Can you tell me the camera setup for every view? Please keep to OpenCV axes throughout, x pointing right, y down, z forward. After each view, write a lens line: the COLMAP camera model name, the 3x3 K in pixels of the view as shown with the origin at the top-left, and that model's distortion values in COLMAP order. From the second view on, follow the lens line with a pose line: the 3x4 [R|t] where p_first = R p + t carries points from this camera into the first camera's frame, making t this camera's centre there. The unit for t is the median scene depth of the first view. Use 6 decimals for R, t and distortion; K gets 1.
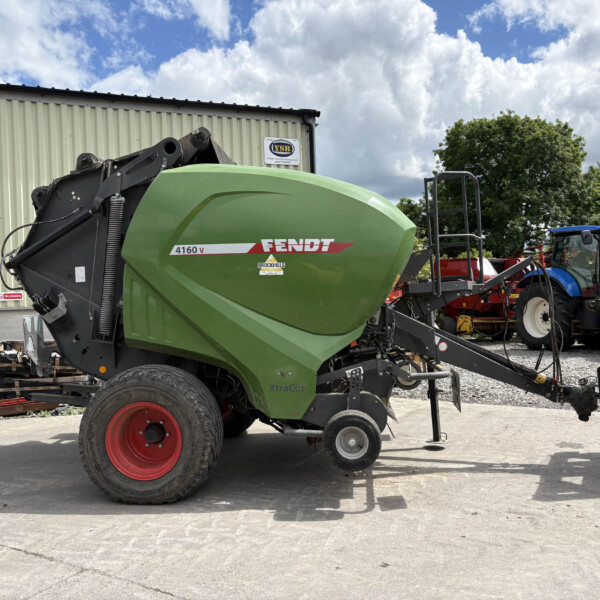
lens RADIAL K [[618.7, 0, 296.1], [0, 618.7, 302.7], [0, 0, 1]] dist [0.027833, 0.007125]
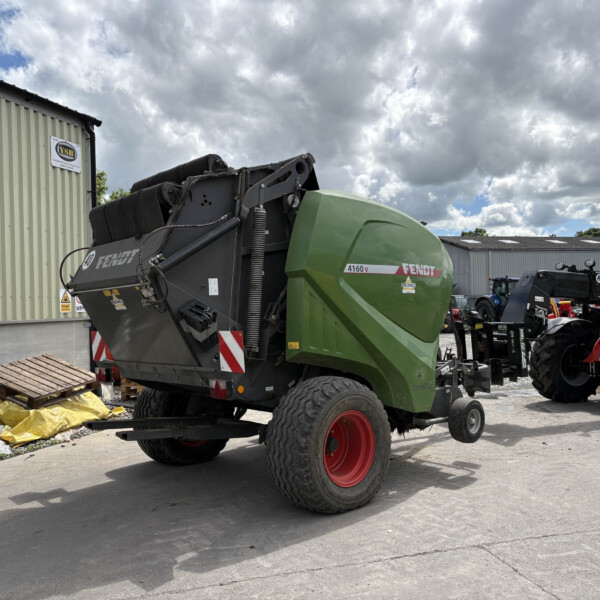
lens RADIAL K [[618.7, 0, 296.1], [0, 618.7, 302.7], [0, 0, 1]] dist [0.027833, 0.007125]
pose [[0.656072, 0.014947, 0.754550, -1.066401], [0.015299, 0.999335, -0.033099, 0.010059], [-0.754543, 0.033259, 0.655407, 0.364733]]
